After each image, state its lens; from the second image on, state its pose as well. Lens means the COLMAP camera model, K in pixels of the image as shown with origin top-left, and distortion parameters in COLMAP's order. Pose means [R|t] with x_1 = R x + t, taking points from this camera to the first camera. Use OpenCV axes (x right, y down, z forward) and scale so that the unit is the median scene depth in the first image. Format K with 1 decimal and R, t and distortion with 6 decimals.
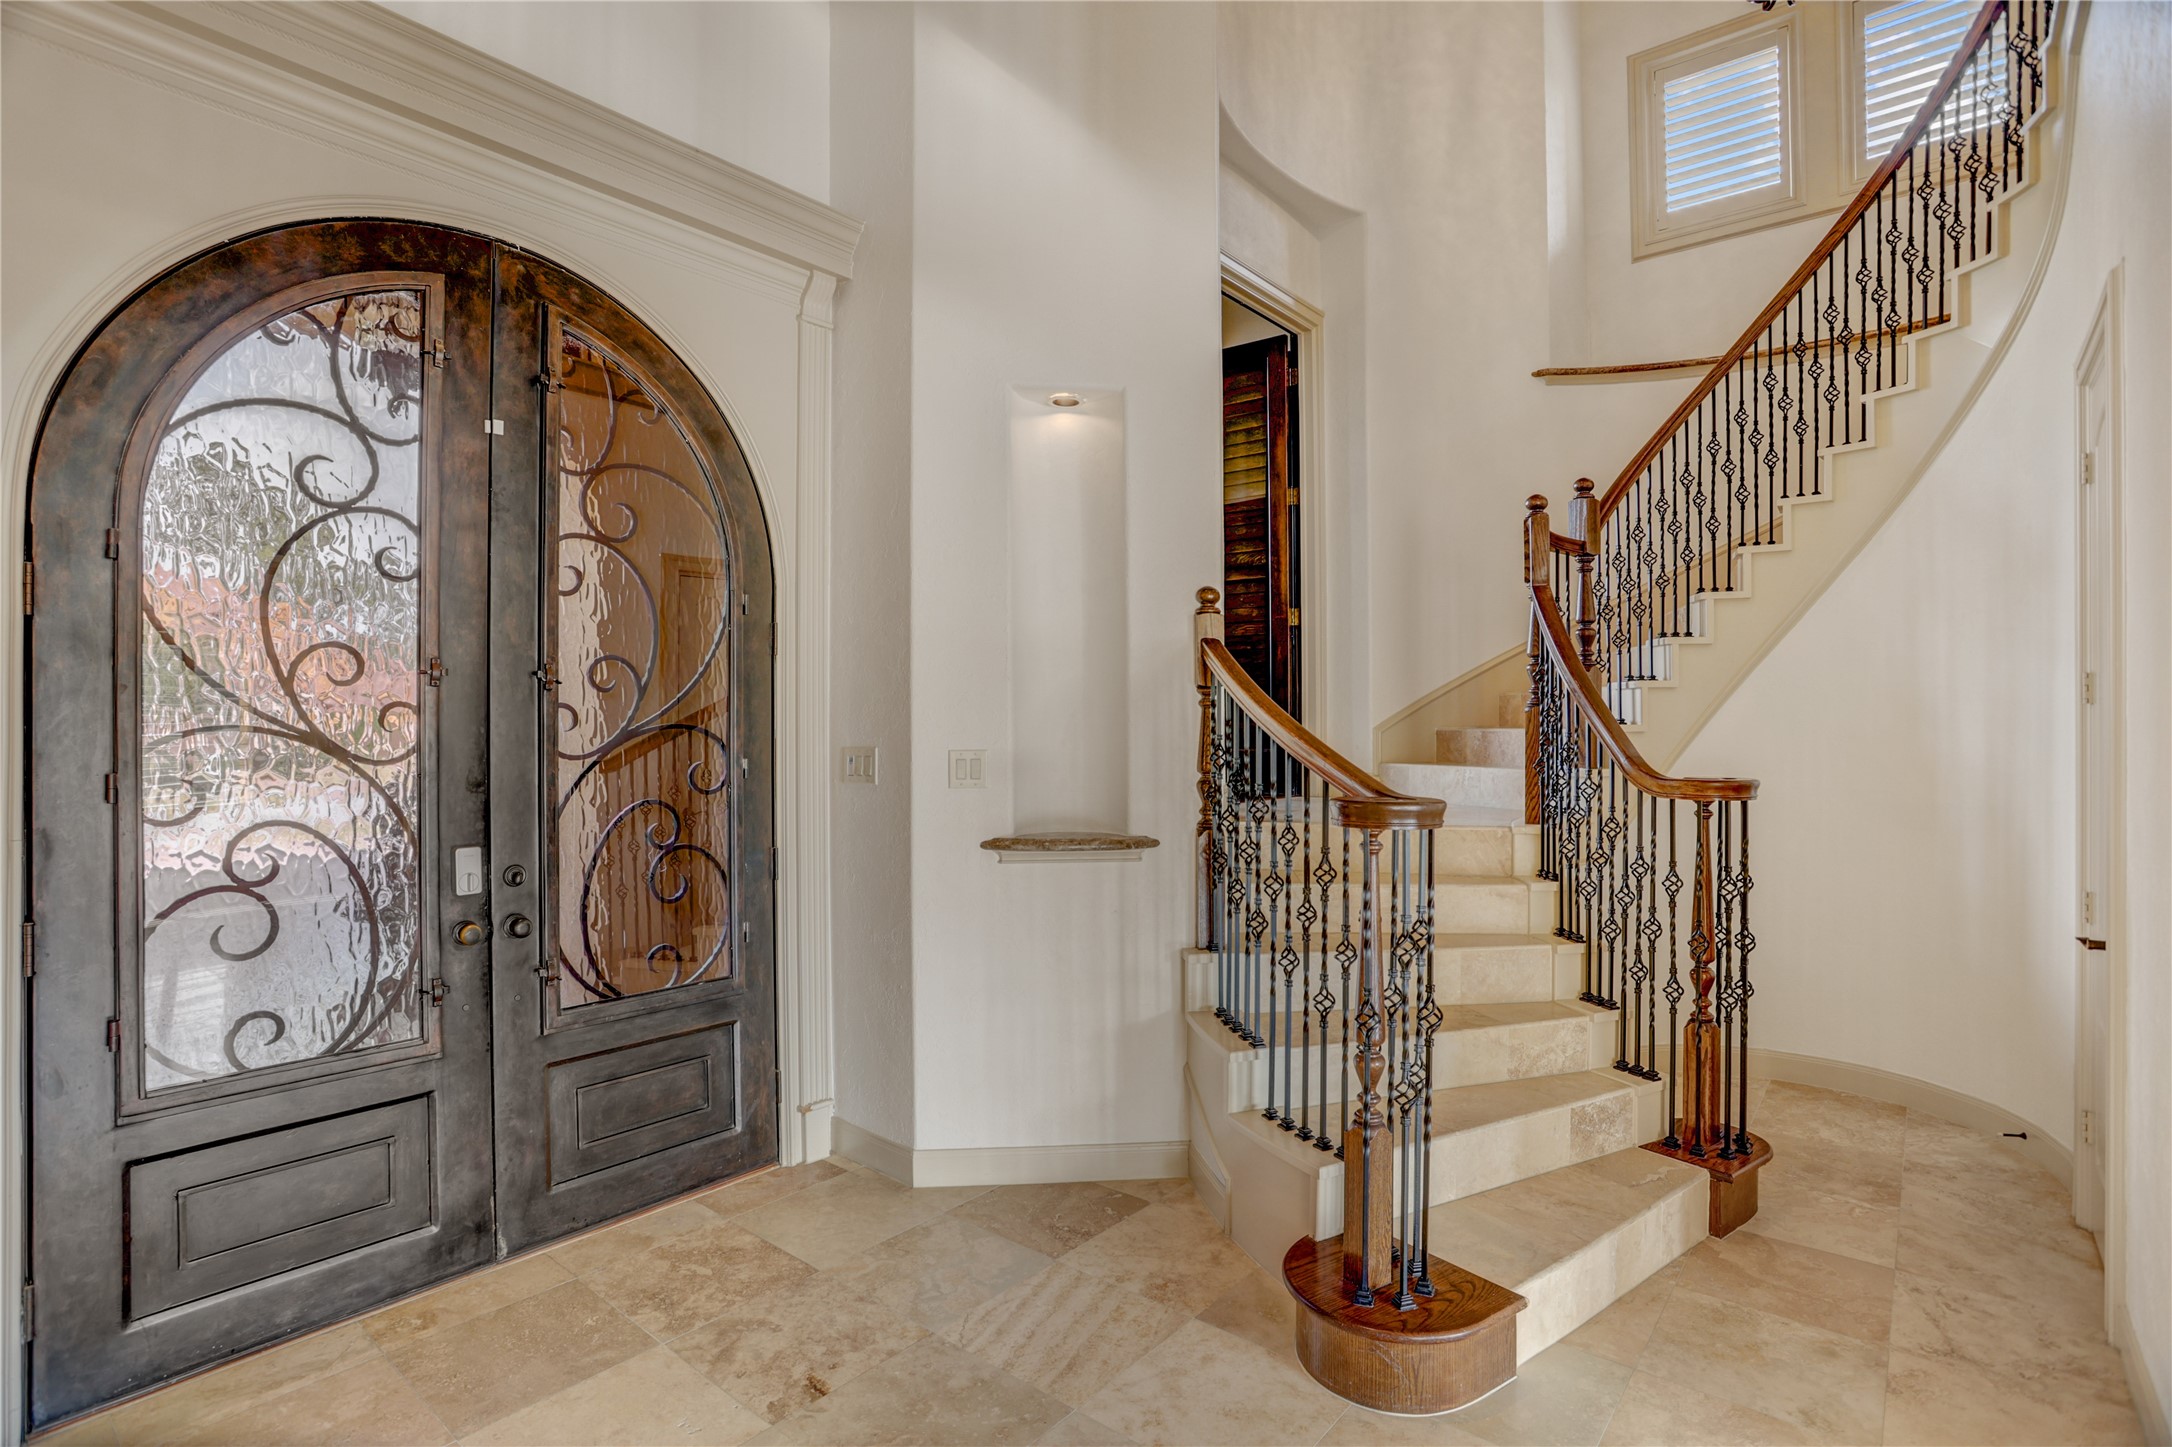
lens RADIAL K [[1062.7, 0, 1079.6], [0, 1062.7, 730.7], [0, 0, 1]] dist [-0.061209, 0.024690]
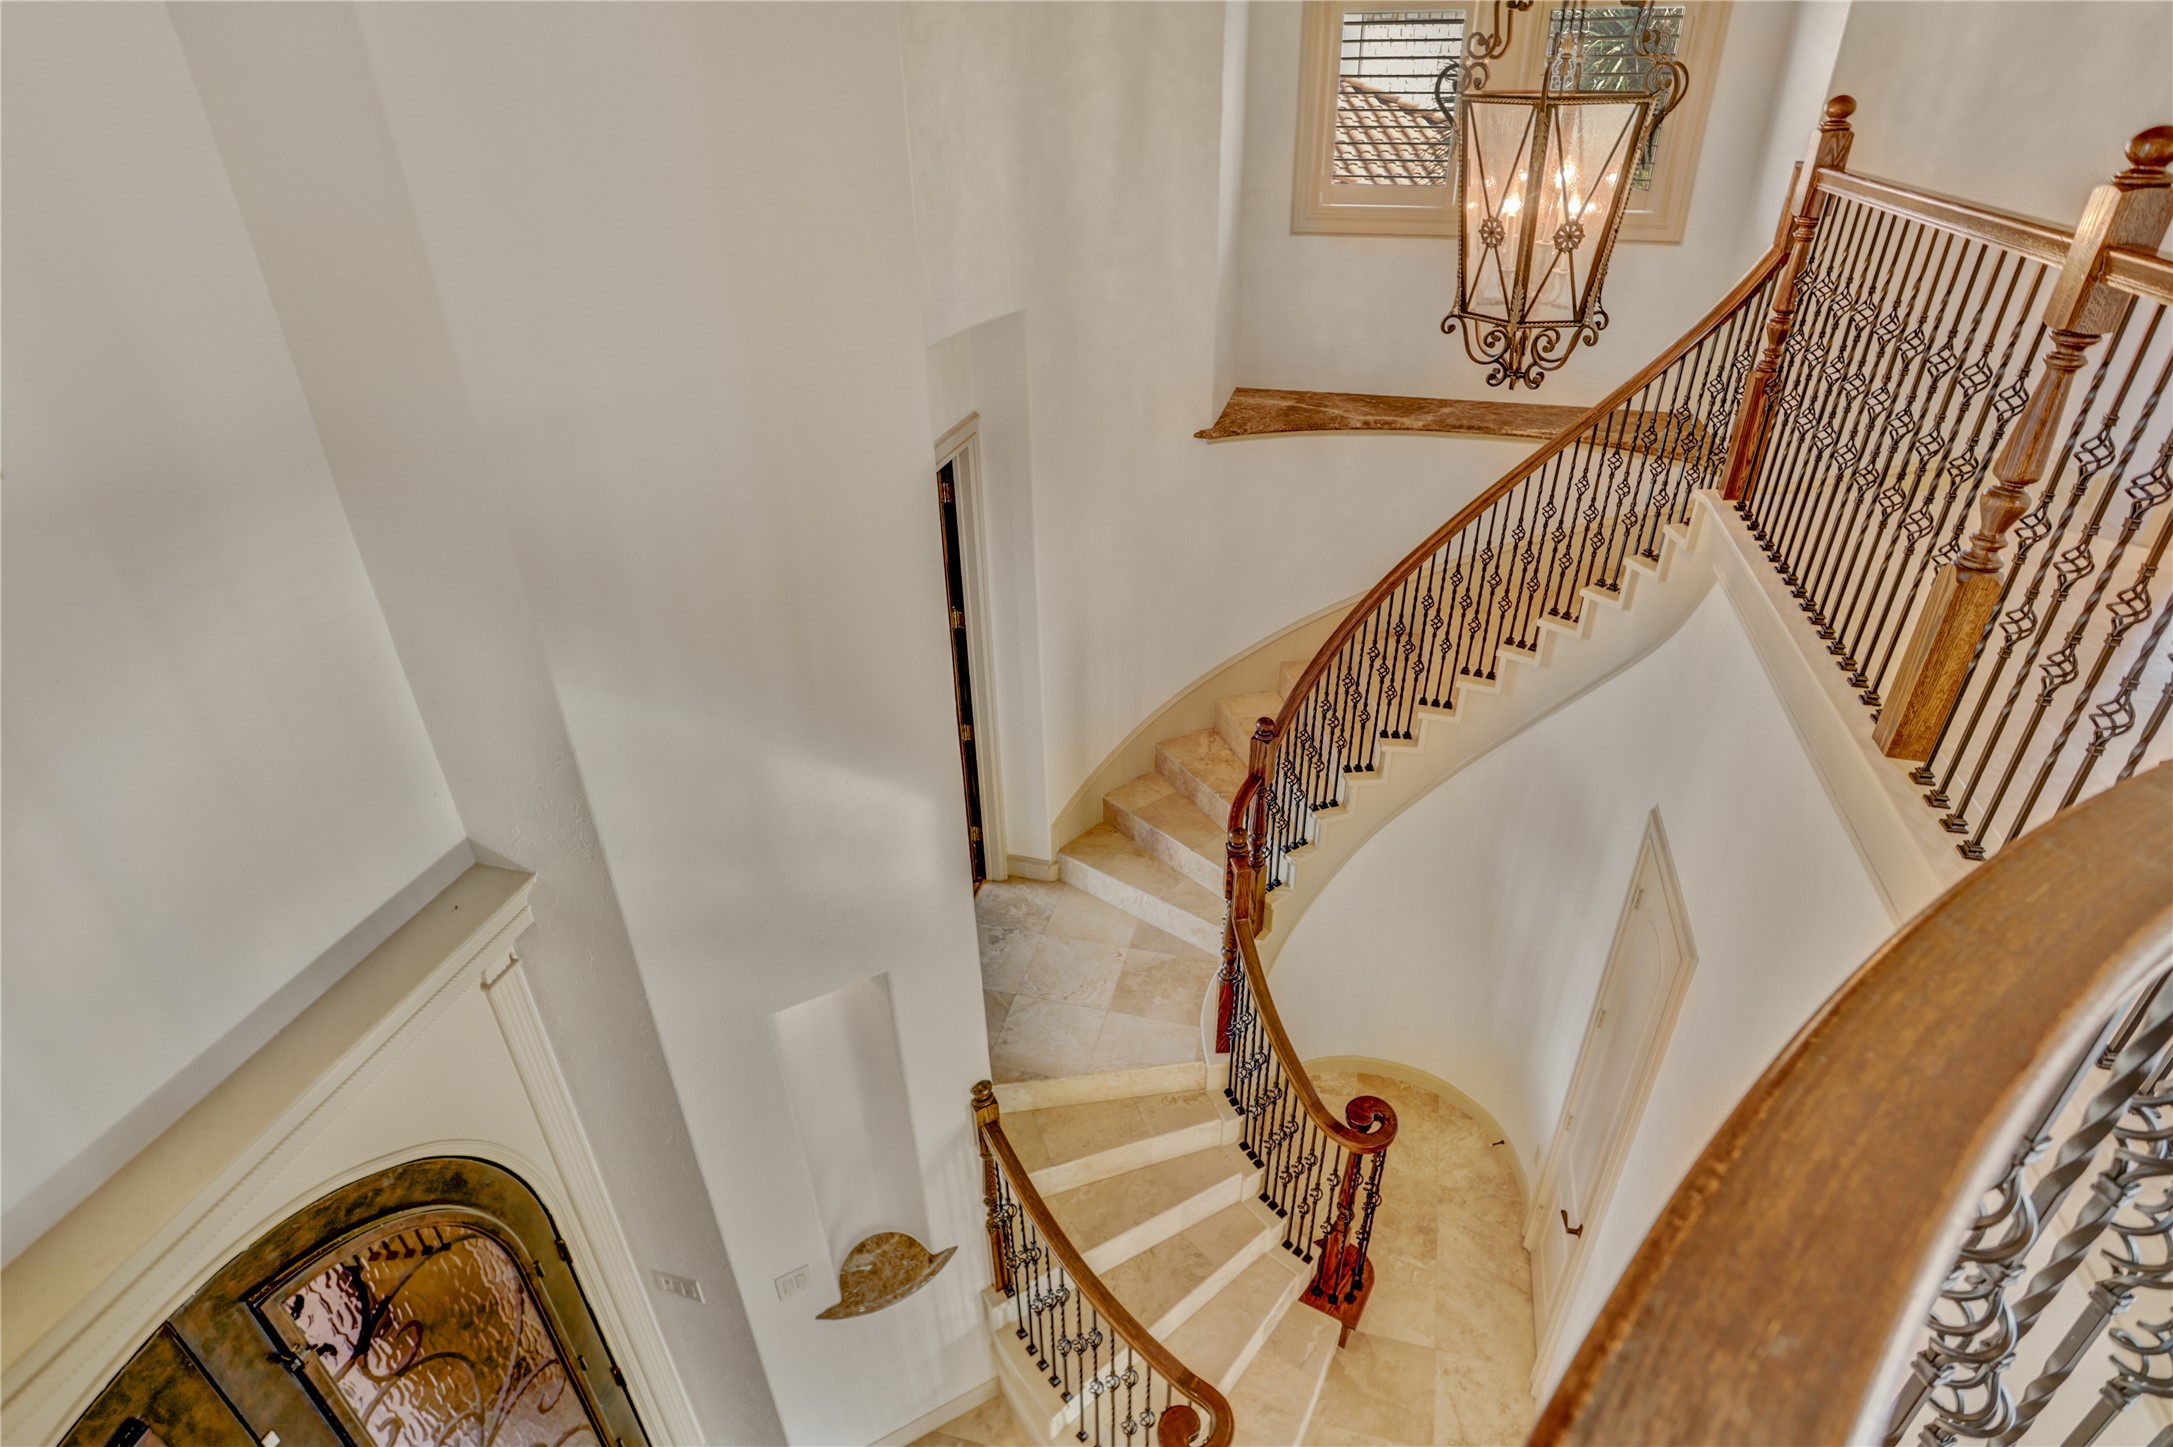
lens RADIAL K [[1132.5, 0, 1086.5], [0, 1132.5, 723.5], [0, 0, 1]] dist [-0.083243, 0.032390]
pose [[0.907829, -0.222491, 0.355450, -0.112422], [0.014703, 0.864006, 0.503266, -1.097705], [-0.419083, -0.451653, 0.787641, 0.252104]]
